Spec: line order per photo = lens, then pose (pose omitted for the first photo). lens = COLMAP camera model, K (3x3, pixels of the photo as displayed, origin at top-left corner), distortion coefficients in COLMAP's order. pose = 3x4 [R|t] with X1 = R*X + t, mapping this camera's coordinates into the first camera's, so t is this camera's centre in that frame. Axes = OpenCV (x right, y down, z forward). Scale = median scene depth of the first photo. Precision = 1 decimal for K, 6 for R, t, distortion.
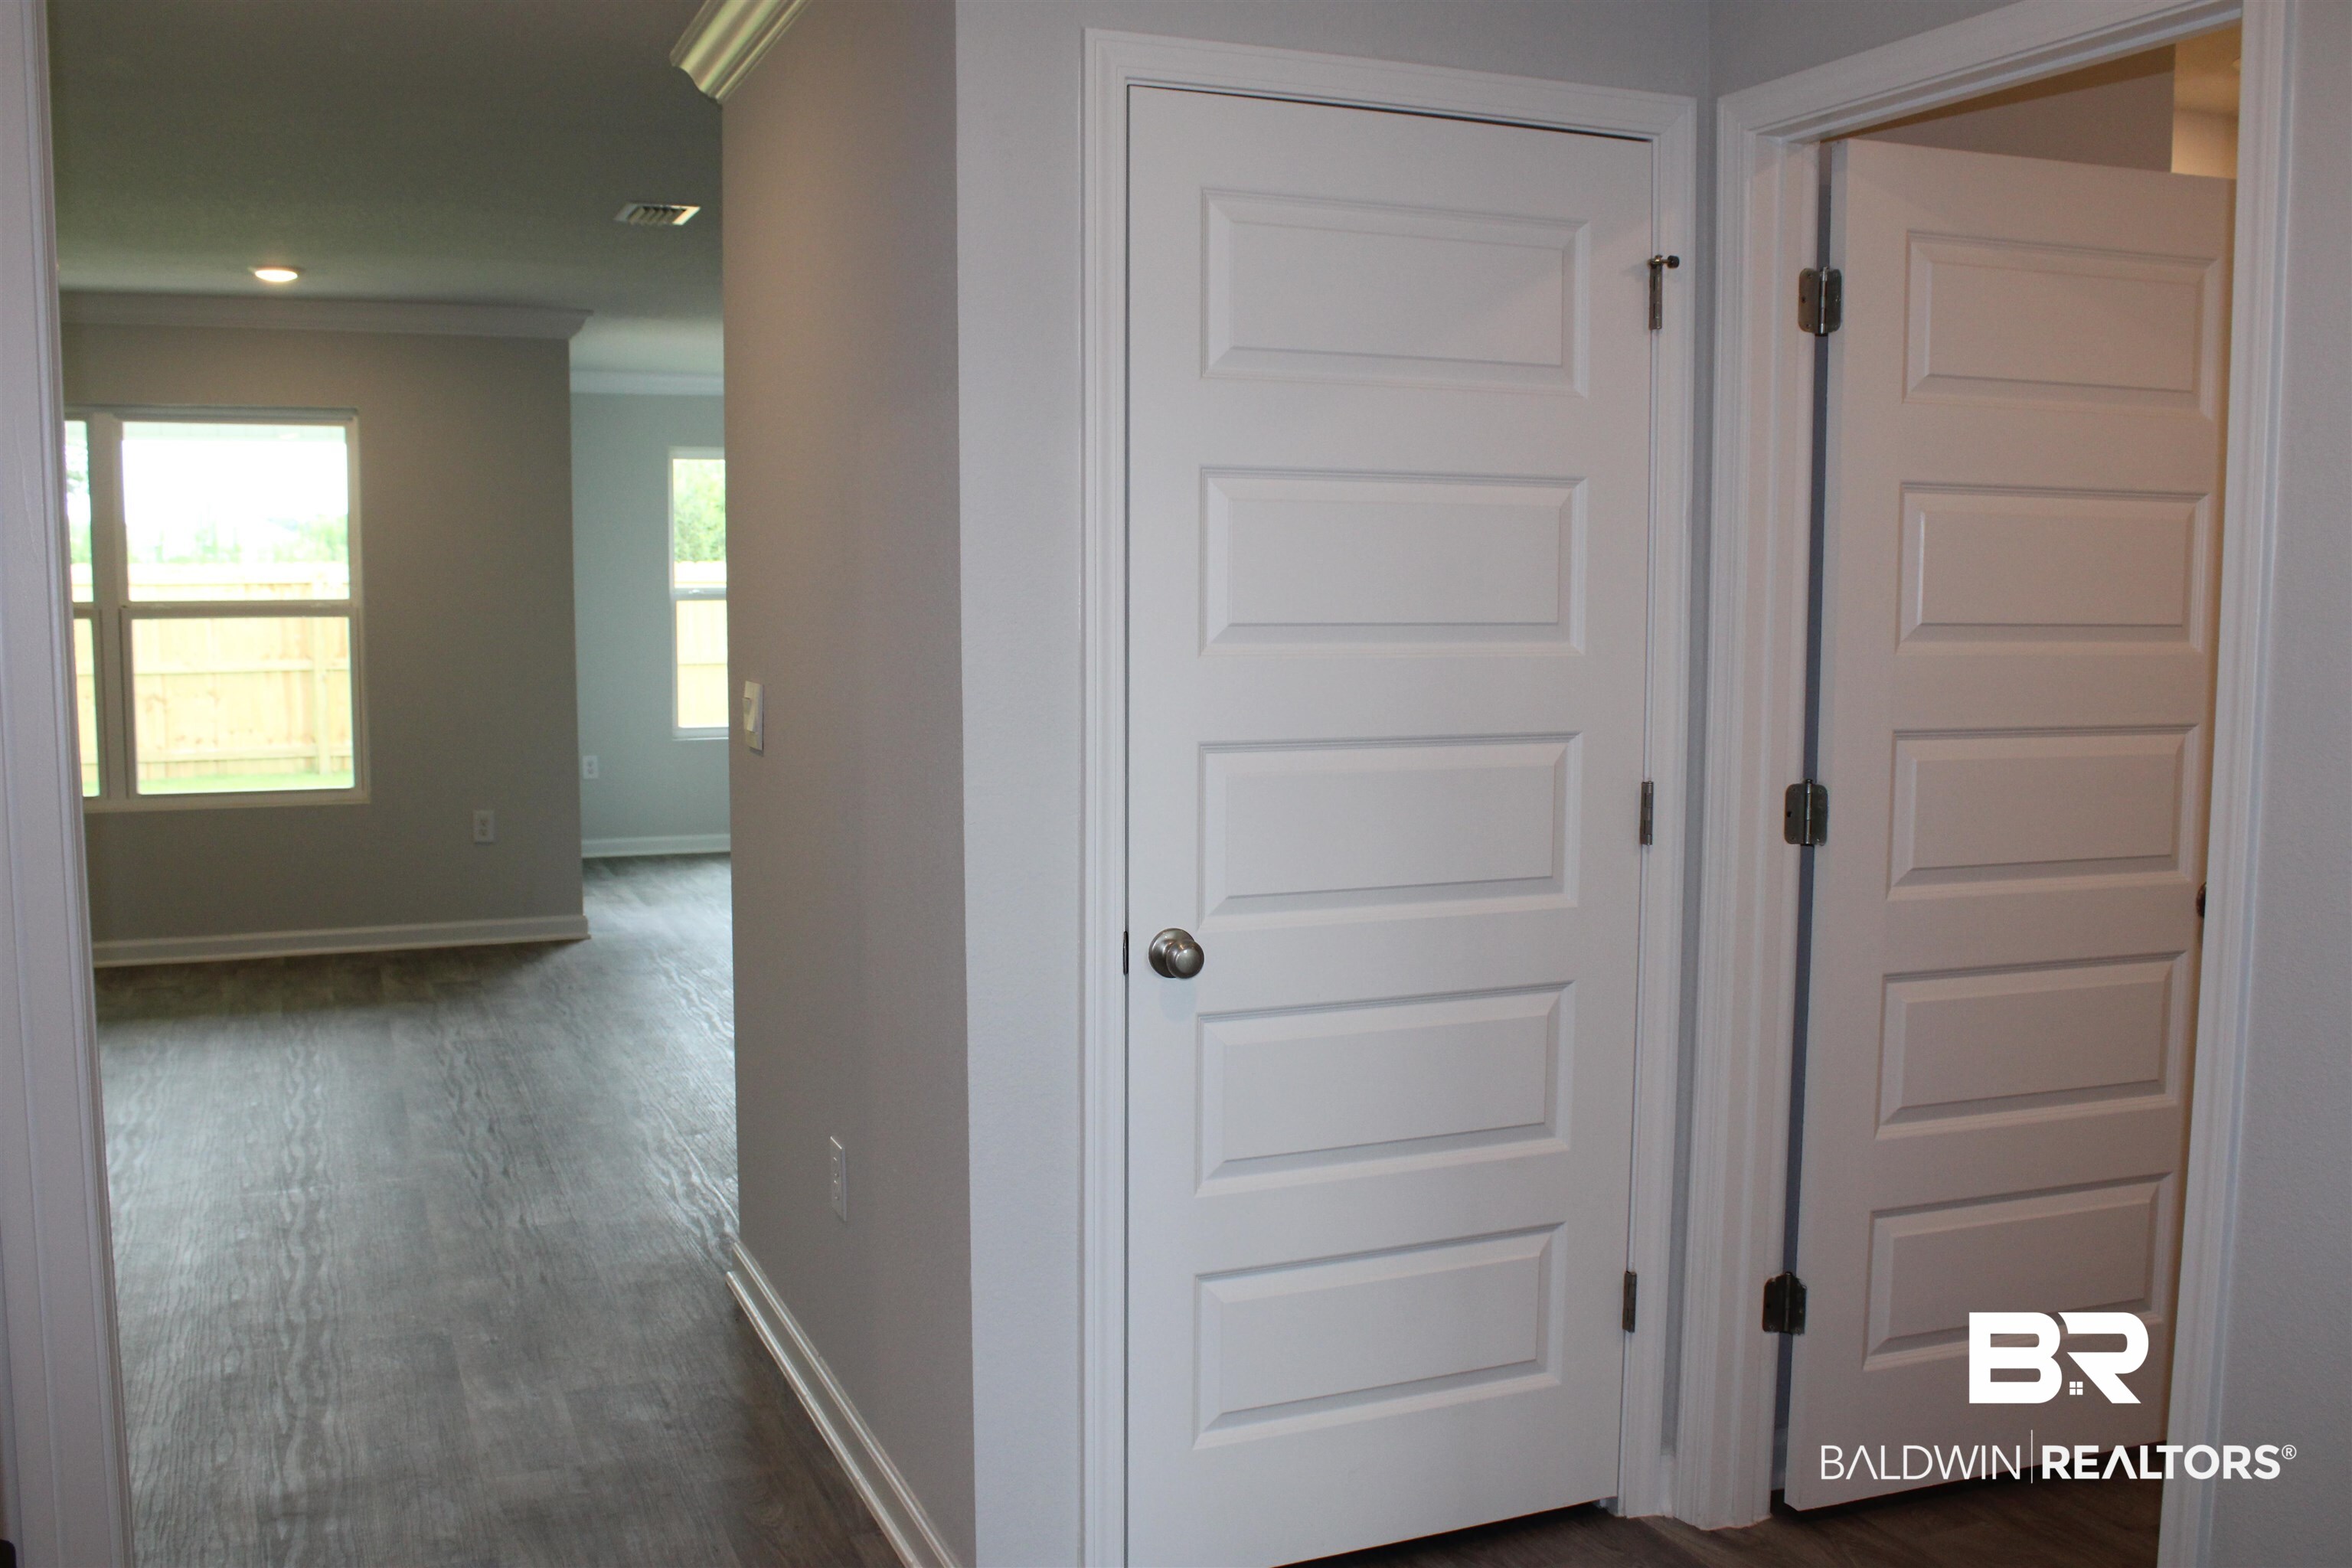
lens RADIAL K [[2155.1, 0, 1176.0], [0, 2155.1, 784.0], [0, 0, 1]] dist [-0.142263, 0.141399]
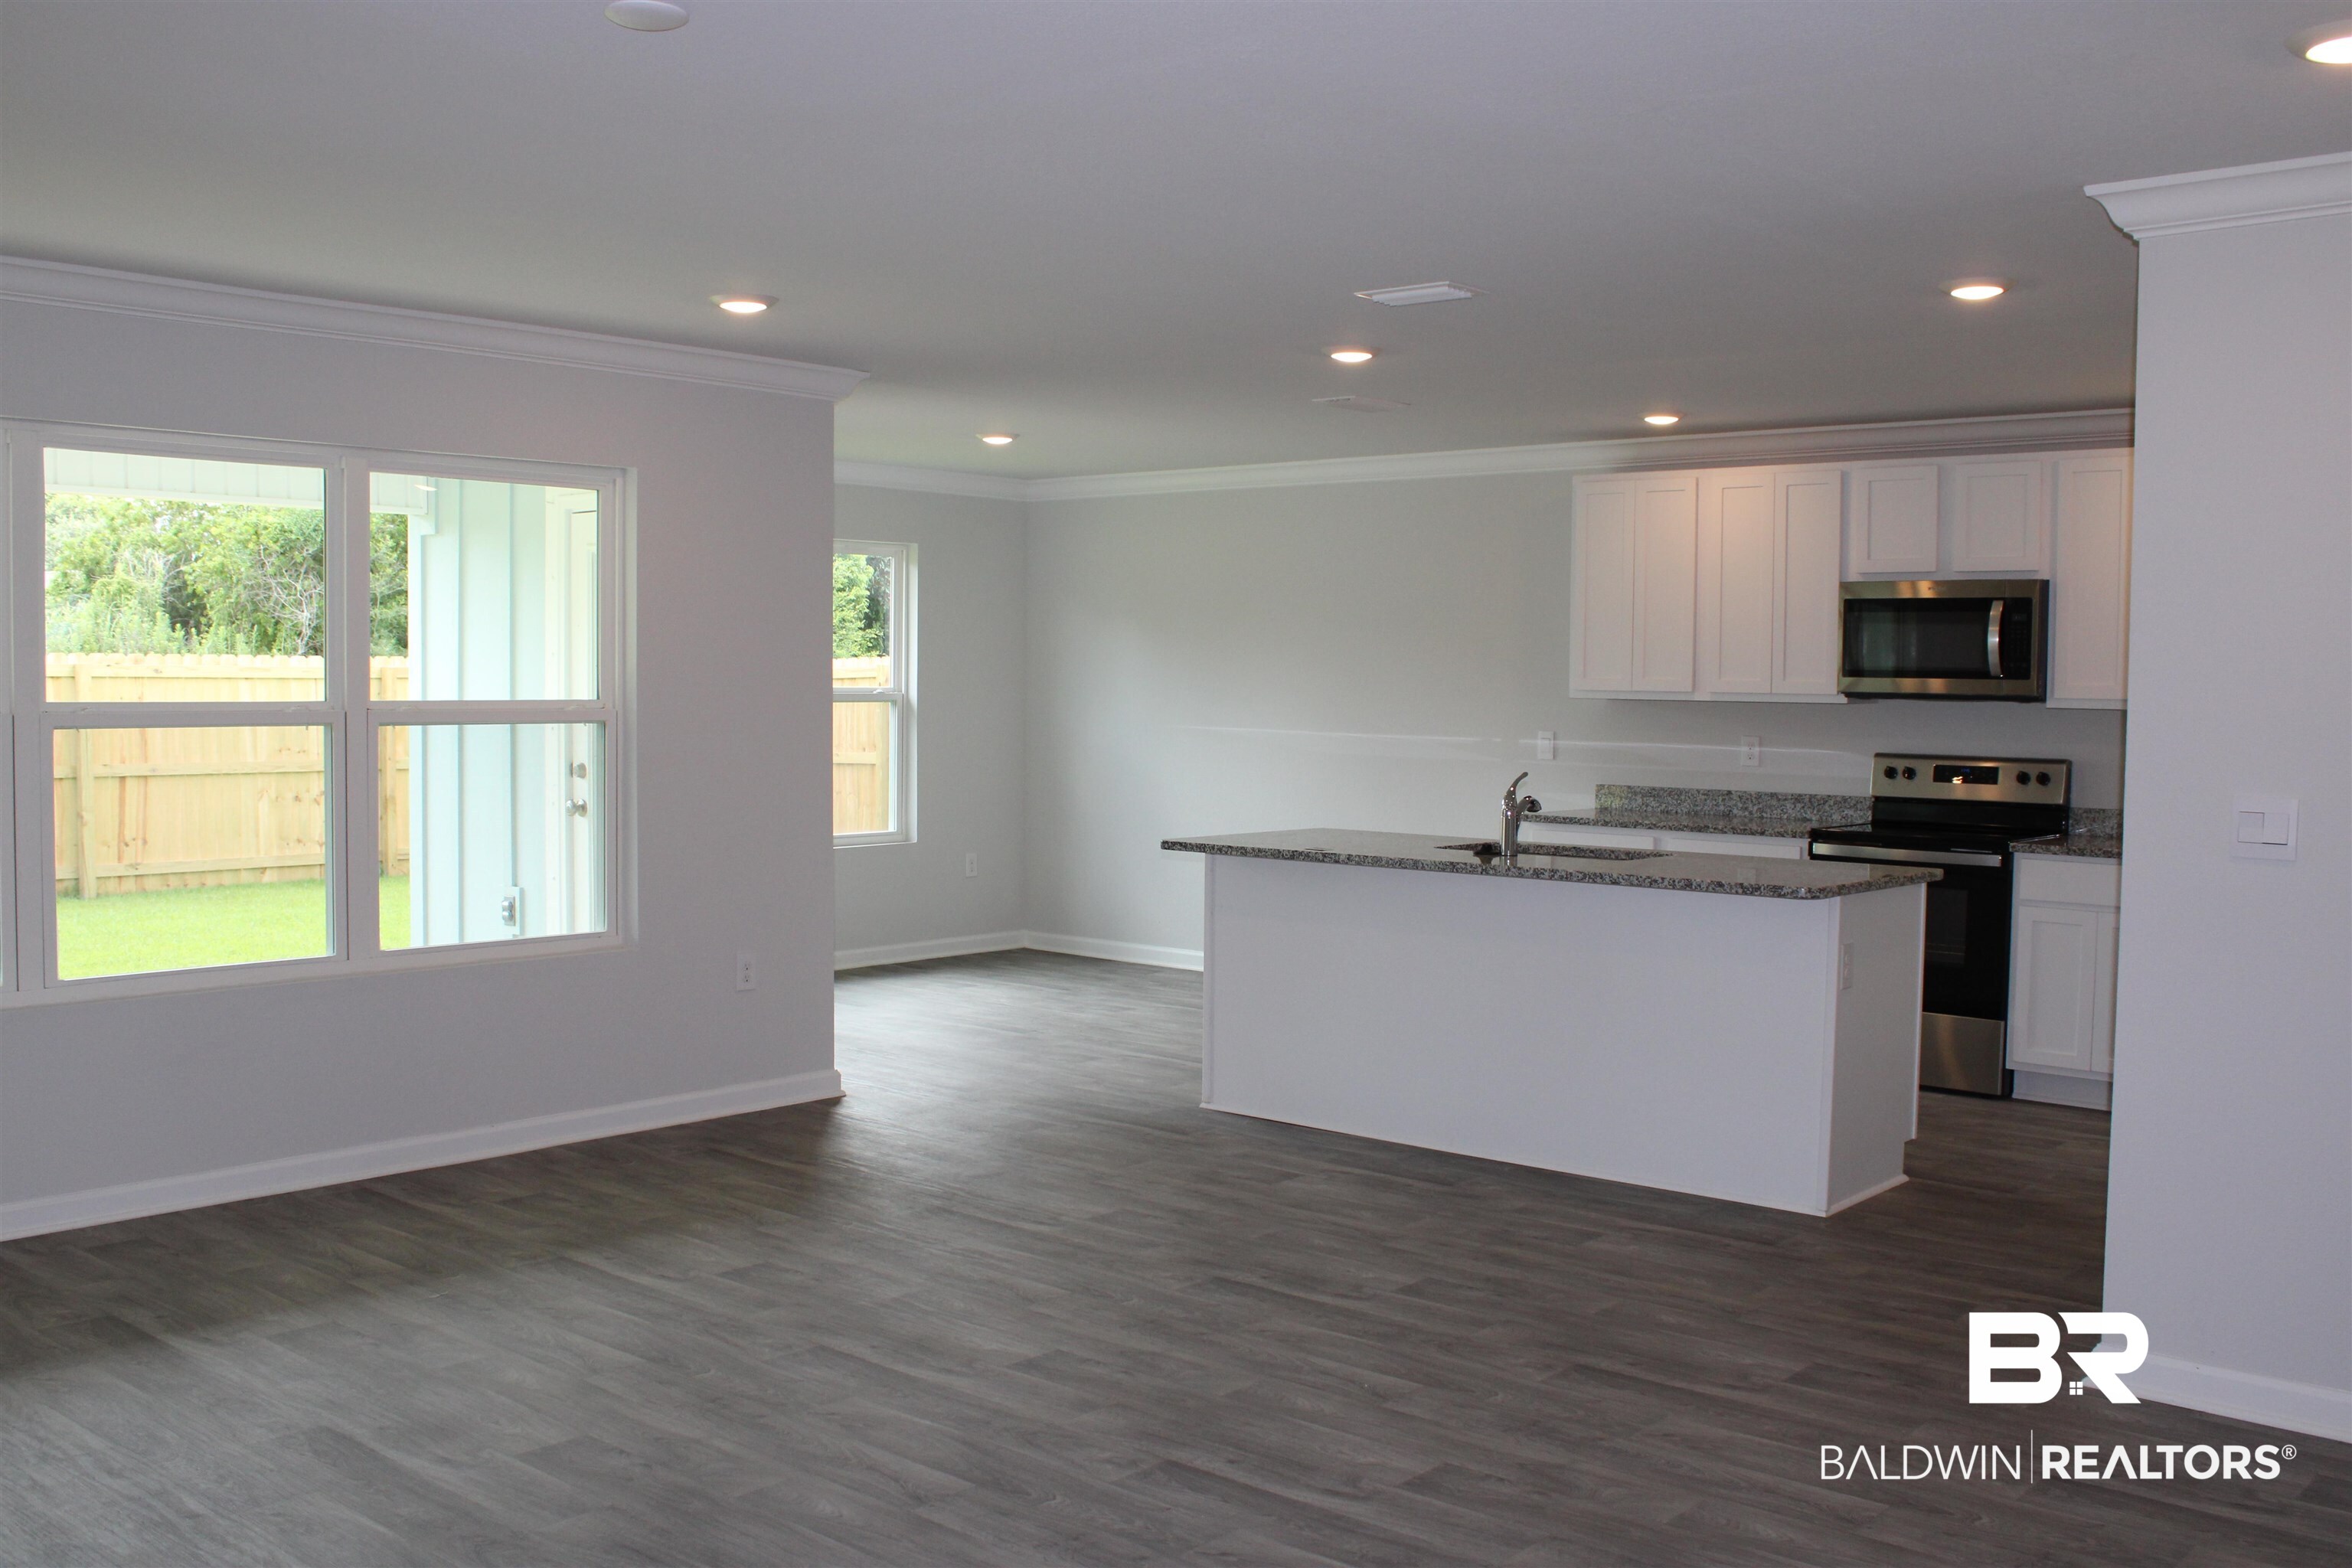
lens RADIAL K [[2155.1, 0, 1176.0], [0, 2155.1, 784.0], [0, 0, 1]] dist [-0.142263, 0.141399]
pose [[0.894266, -0.014830, 0.447291, -0.555078], [0.035222, 0.998683, -0.037308, -0.016855], [-0.446148, 0.049117, 0.893610, 0.163840]]
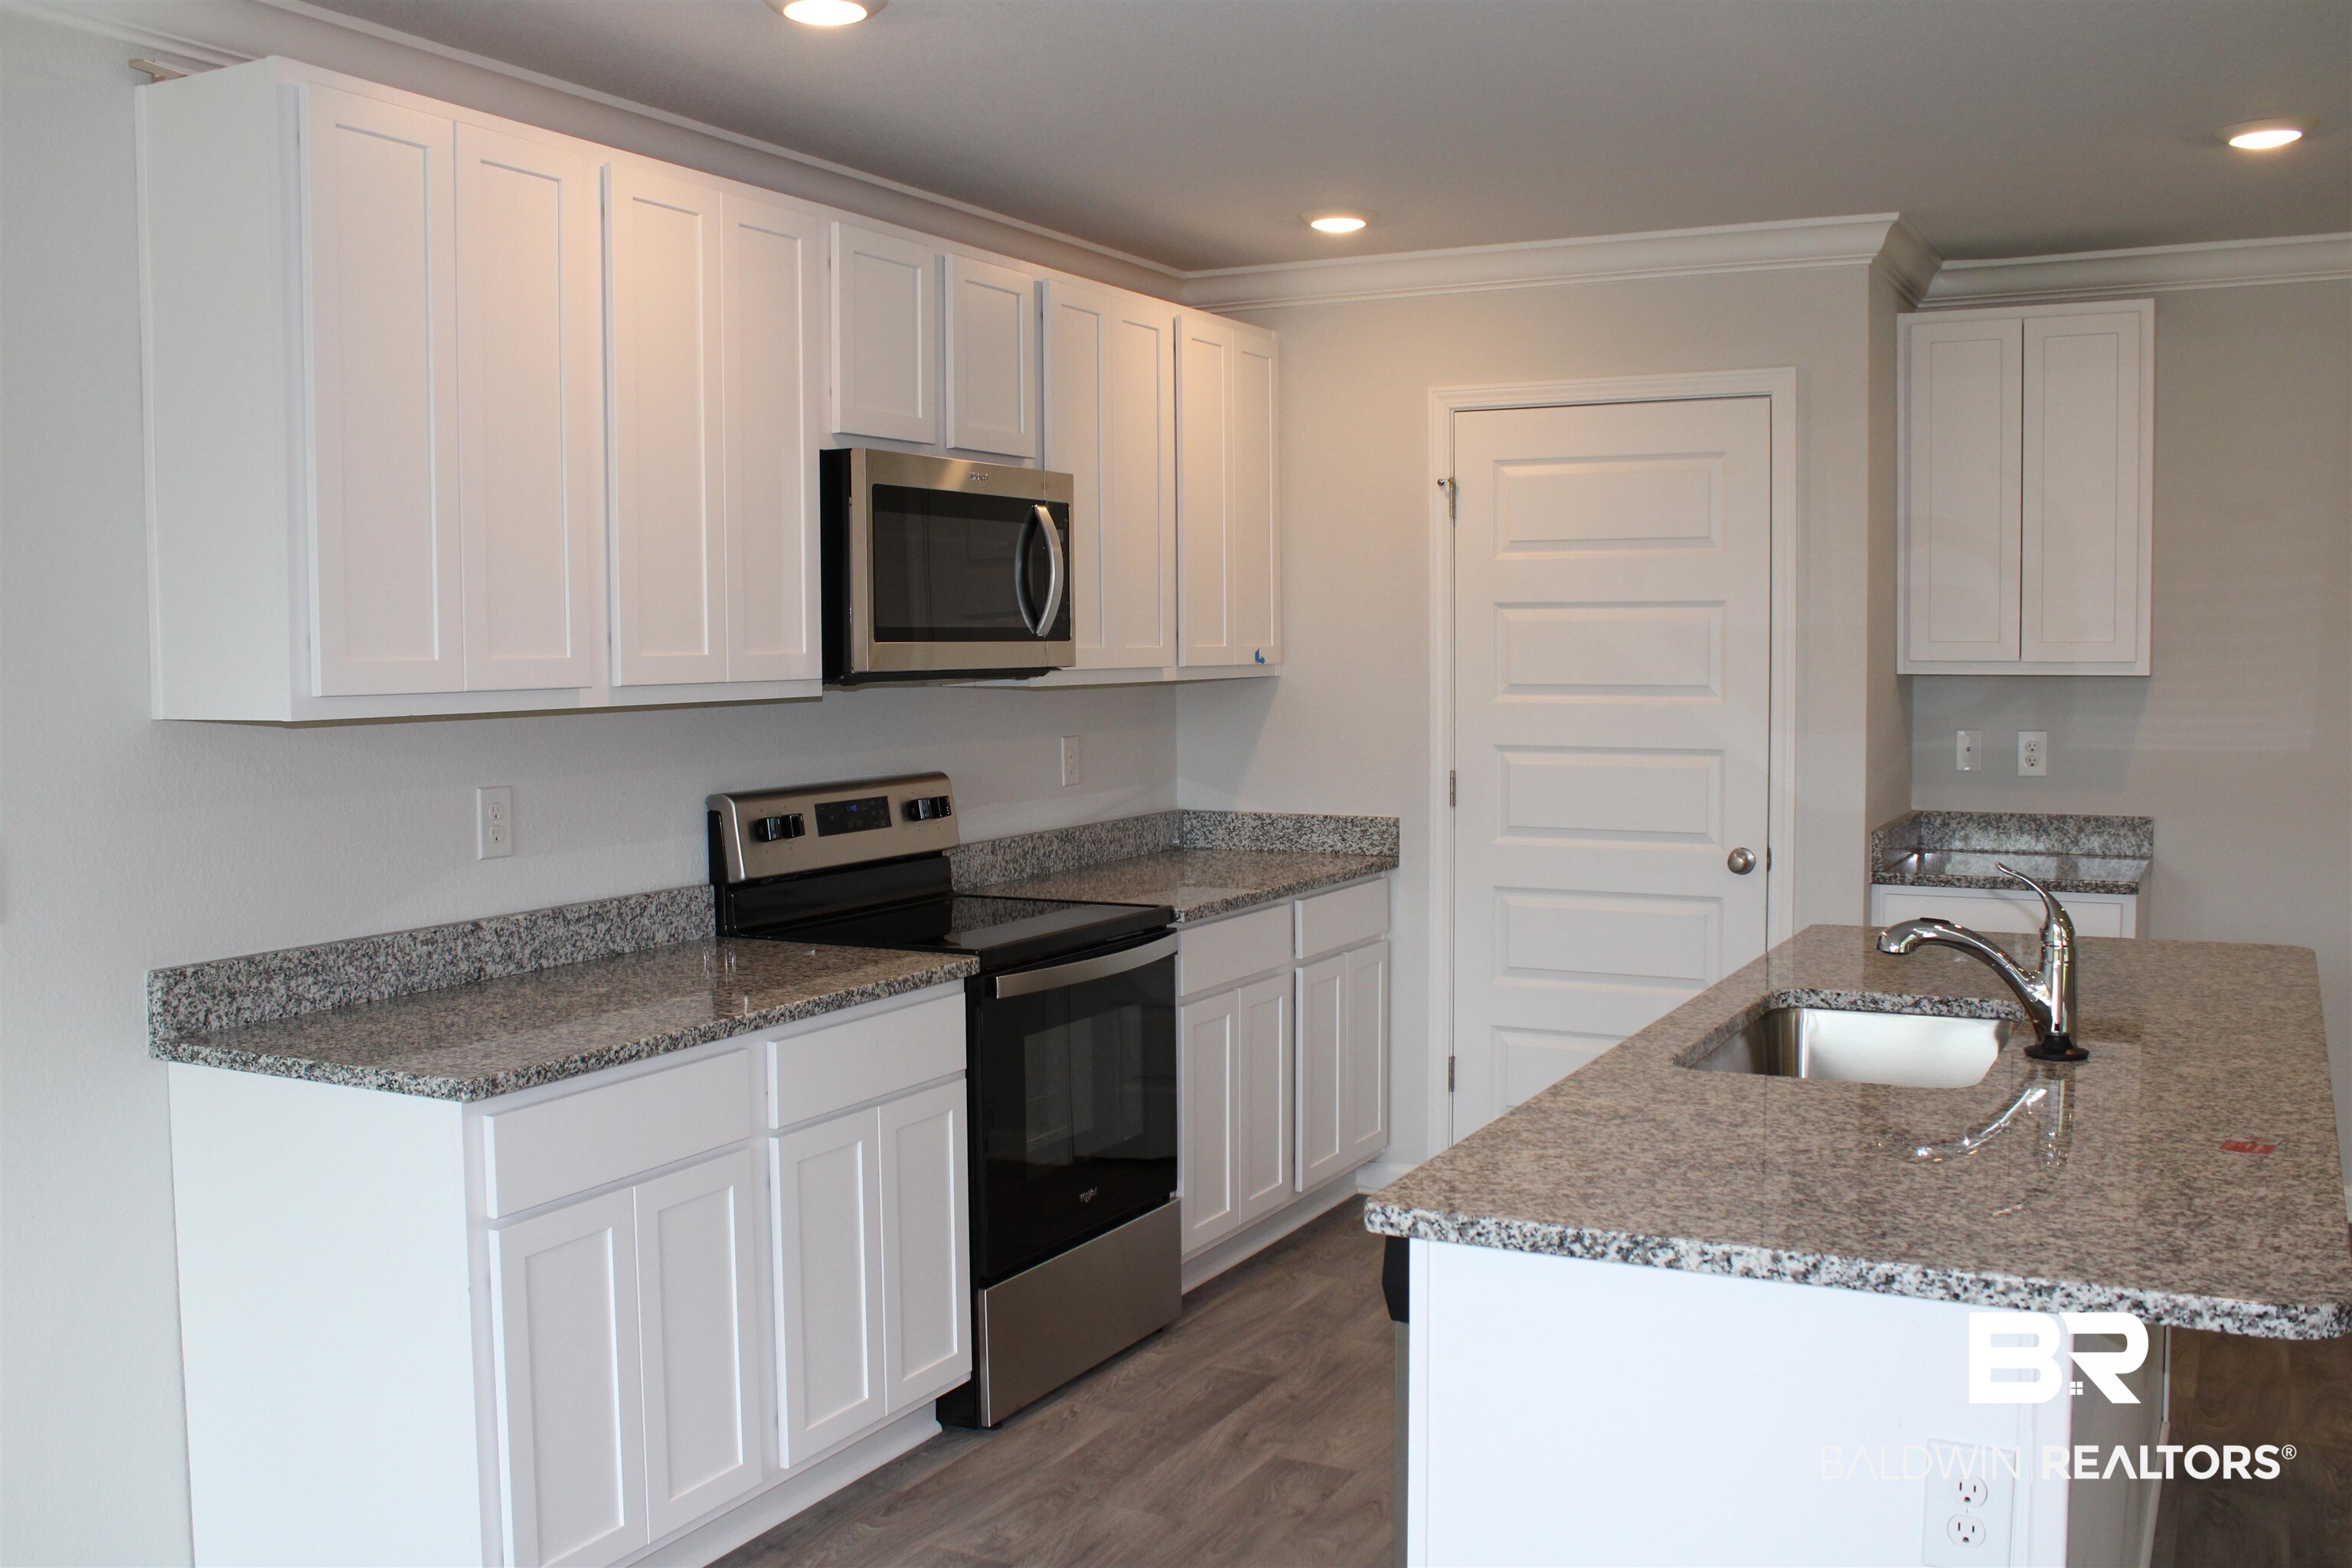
lens RADIAL K [[2155.1, 0, 1176.0], [0, 2155.1, 784.0], [0, 0, 1]] dist [-0.142263, 0.141399]
pose [[-0.644547, -0.050152, 0.762918, -0.267045], [0.080437, 0.987860, 0.132897, -0.116837], [-0.760321, 0.147025, -0.632689, 1.137718]]
